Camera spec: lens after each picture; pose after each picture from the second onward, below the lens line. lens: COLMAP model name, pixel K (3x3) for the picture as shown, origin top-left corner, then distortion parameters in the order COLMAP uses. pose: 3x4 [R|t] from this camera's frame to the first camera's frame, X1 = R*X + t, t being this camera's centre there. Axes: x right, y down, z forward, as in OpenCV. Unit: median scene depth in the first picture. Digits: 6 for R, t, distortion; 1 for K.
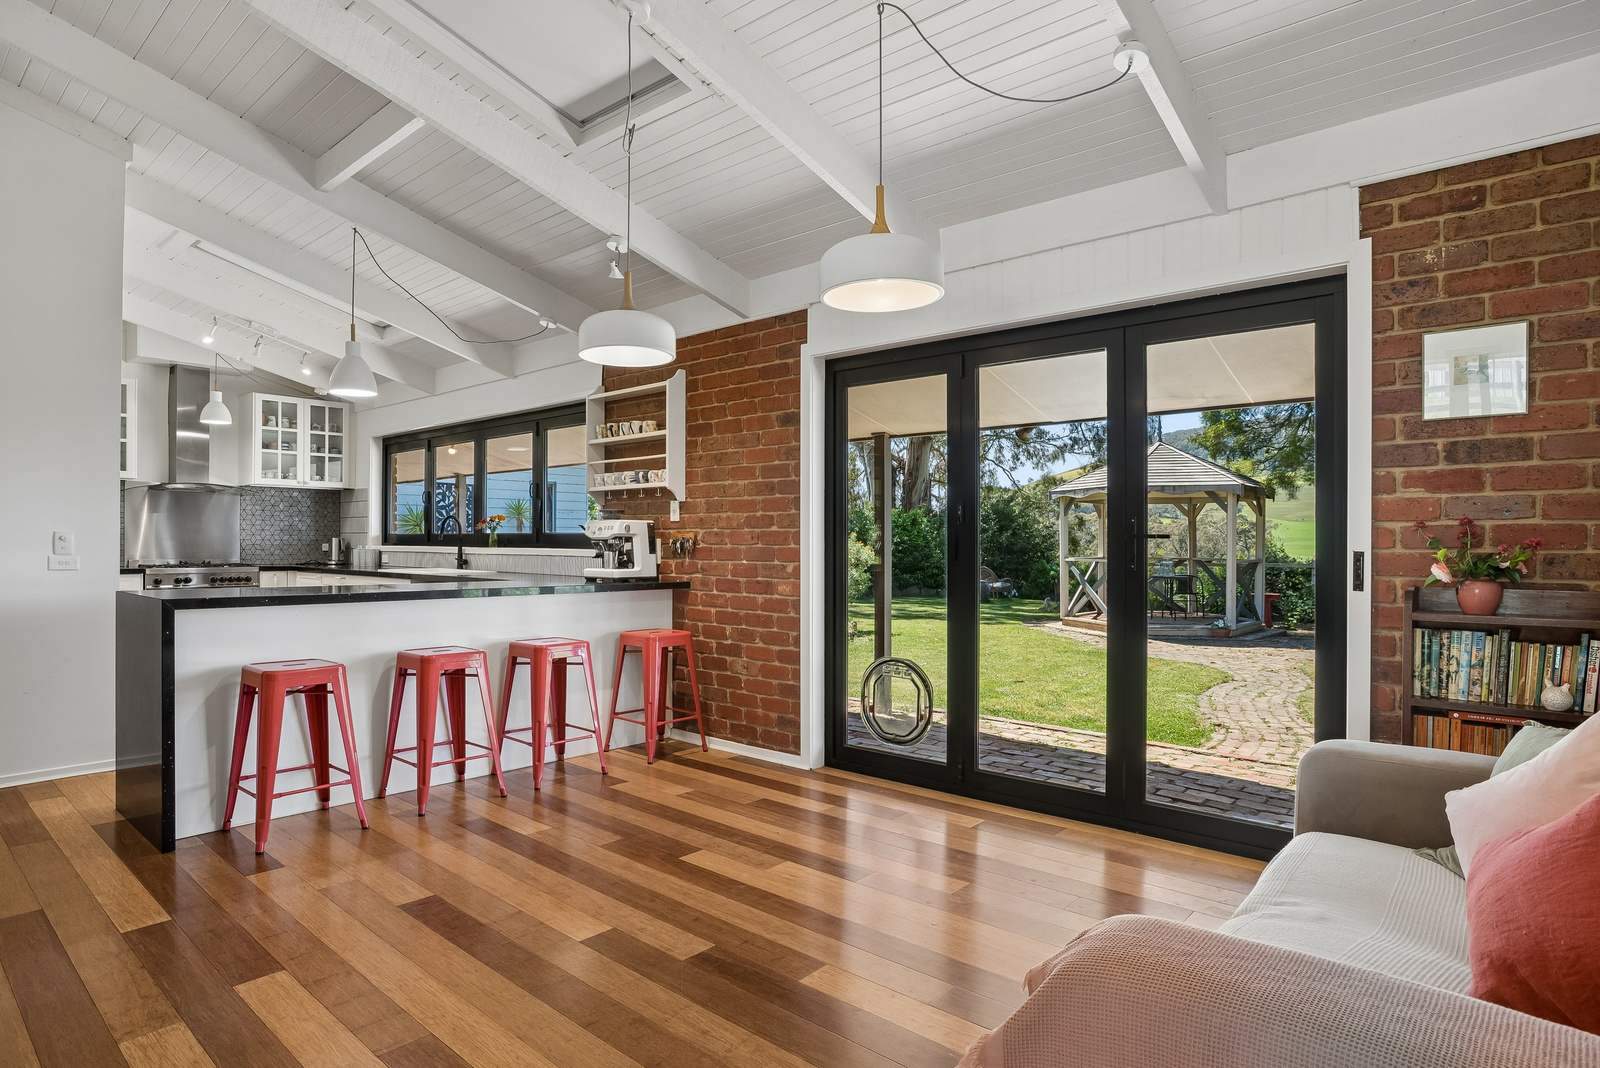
lens RADIAL K [[900.6, 0, 796.7], [0, 900.6, 544.2], [0, 0, 1]] dist [-0.001804, 0.000167]
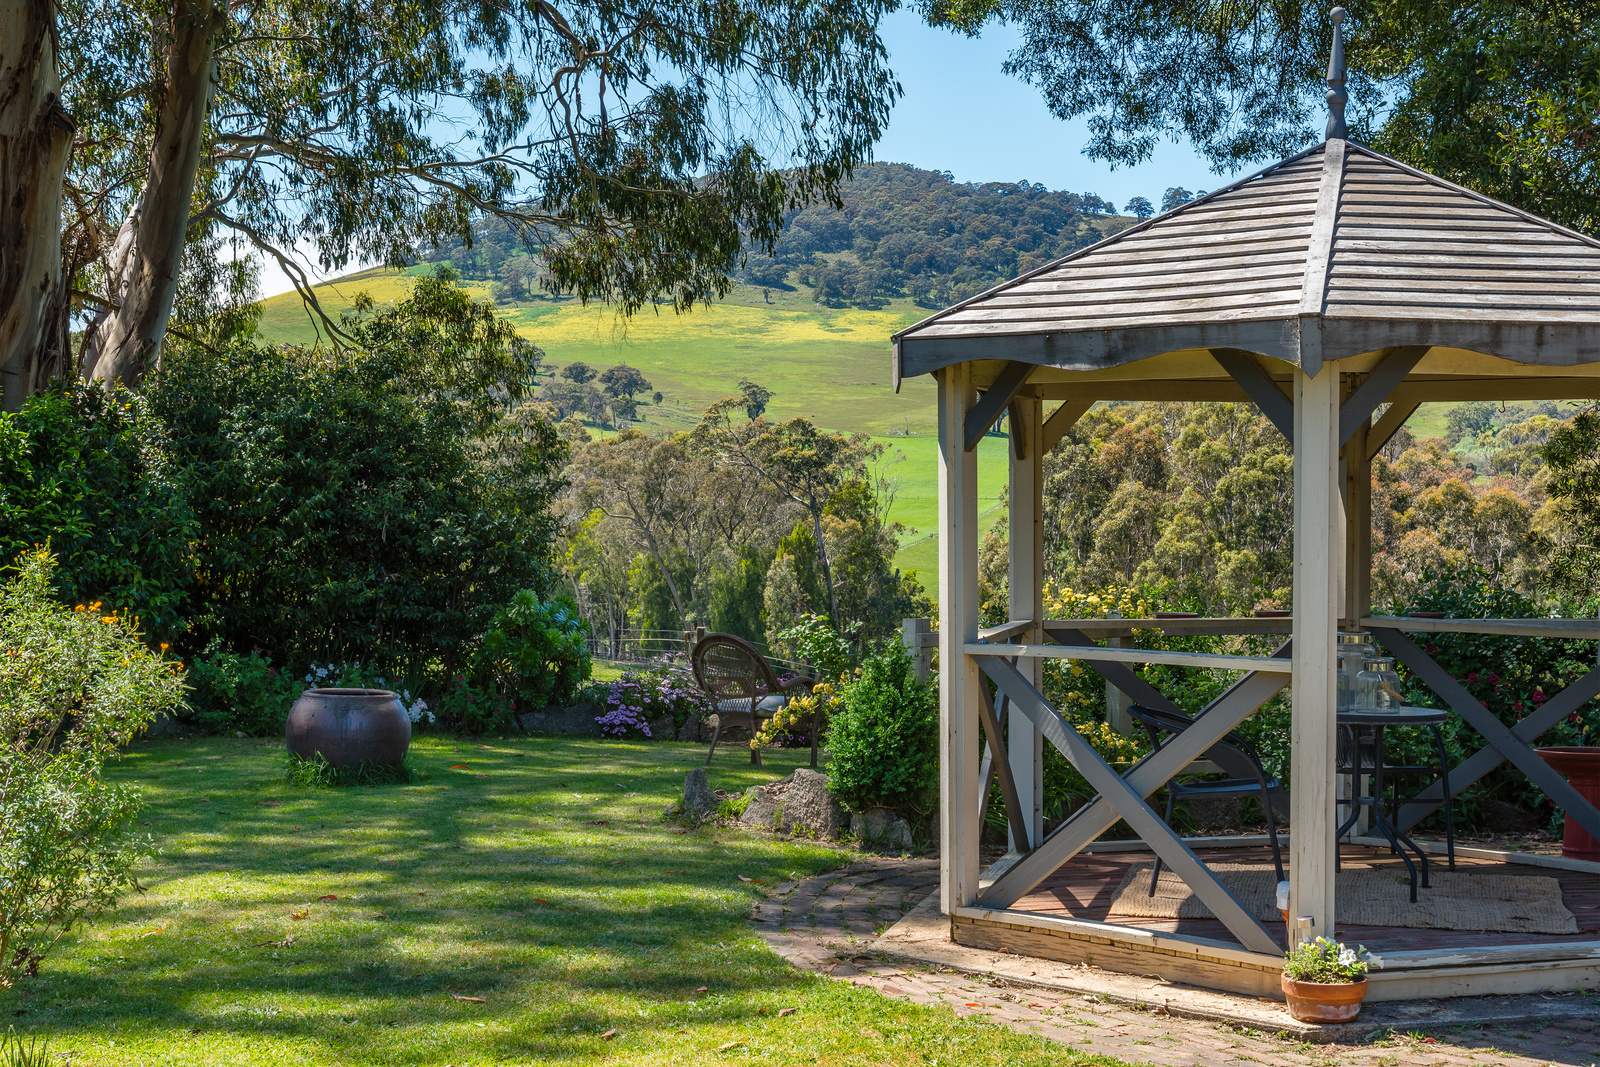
lens RADIAL K [[2431.0, 0, 796.6], [0, 2431.0, 533.6], [0, 0, 1]] dist [0.033714, 0.000000]
pose [[0.869360, -0.008926, 0.494099, -0.073985], [-0.000808, 0.999810, 0.019482, -0.037212], [-0.494179, -0.017336, 0.869187, 0.854808]]
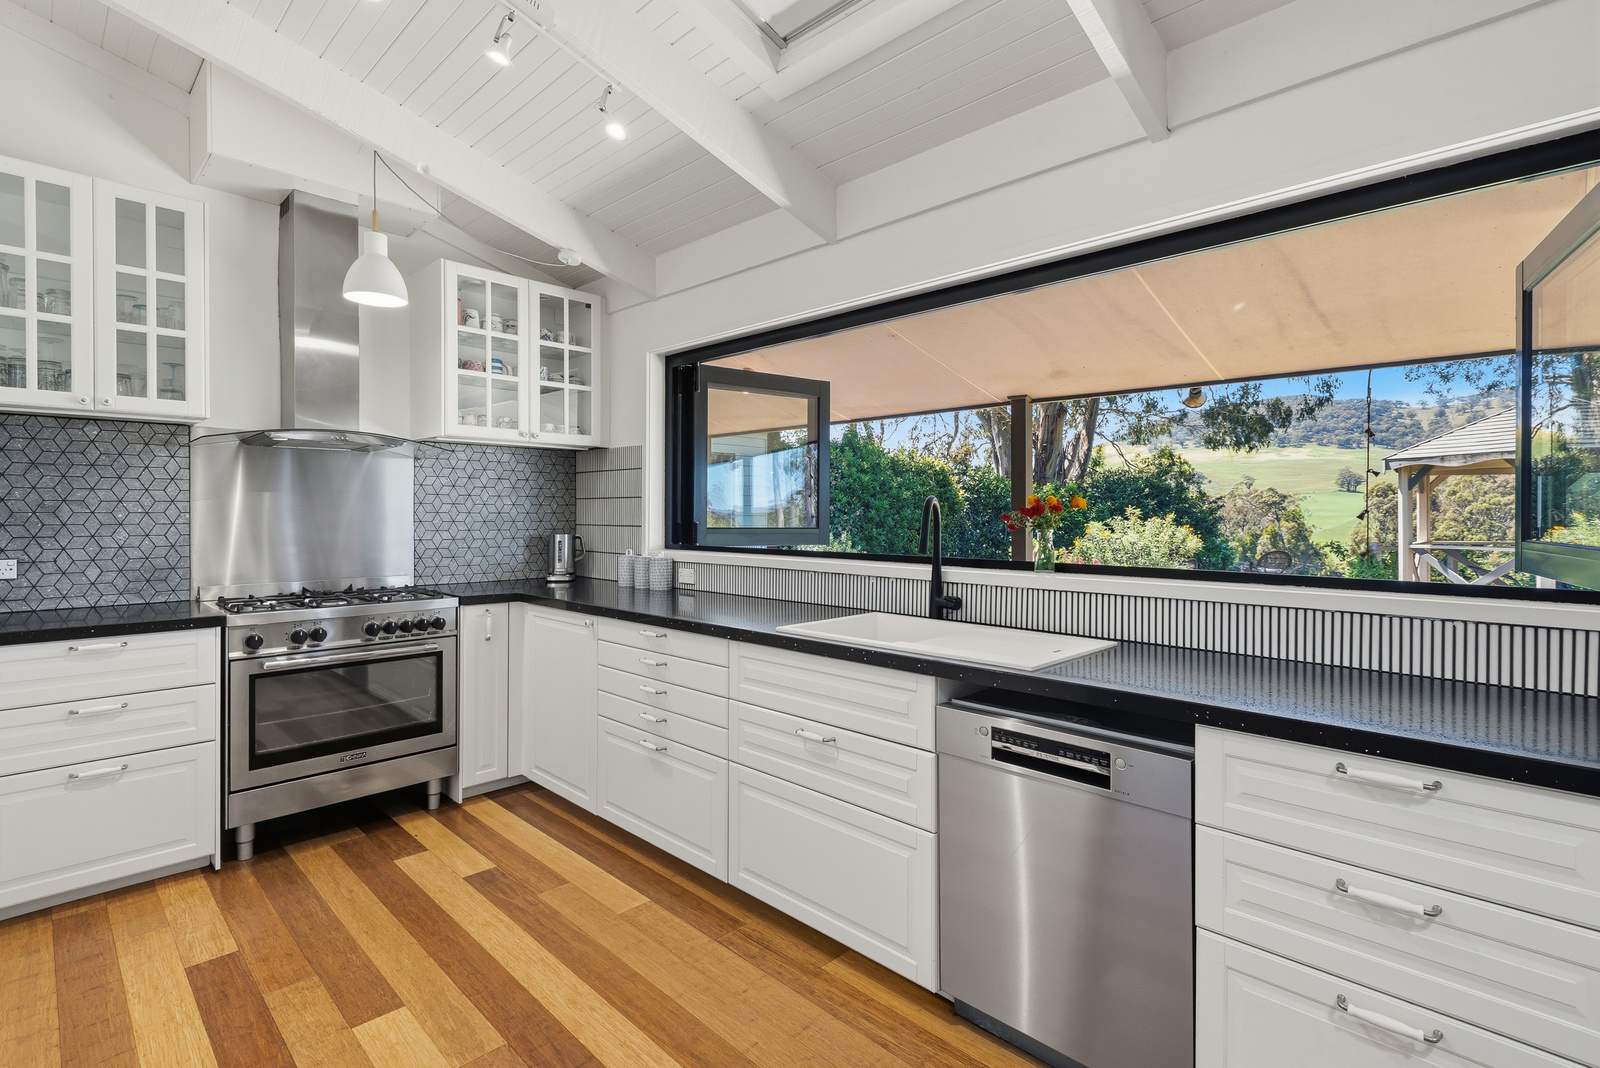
lens RADIAL K [[749.3, 0, 801.7], [0, 749.3, 519.9], [0, 0, 1]] dist [0.003151, 0.000441]
pose [[0.999518, -0.003599, -0.030830, -0.374996], [0.003825, 0.999966, 0.007278, -0.020085], [0.030802, -0.007392, 0.999498, 0.560736]]
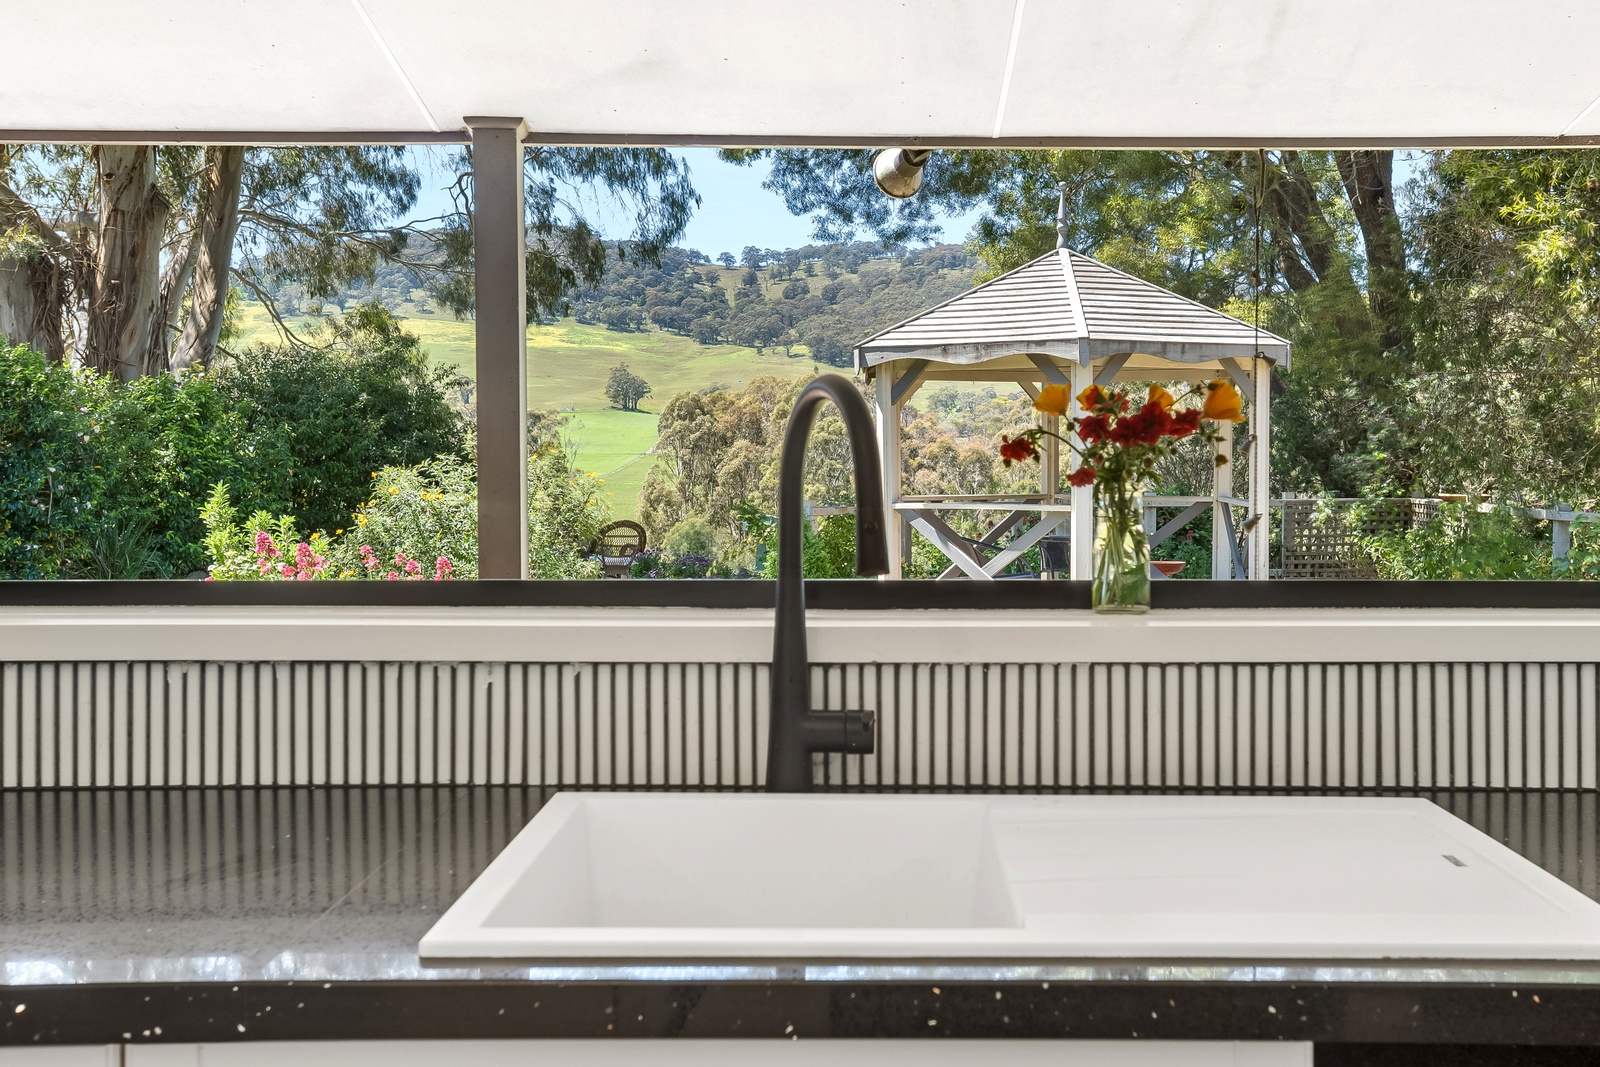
lens RADIAL K [[1672.9, 0, 814.8], [0, 1672.9, 462.4], [0, 0, 1]] dist [0.063885, 0.000000]
pose [[0.750938, -0.010126, 0.660296, -0.463567], [0.005172, 0.999942, 0.009452, -0.018787], [-0.660353, -0.003683, 0.750946, 0.718606]]
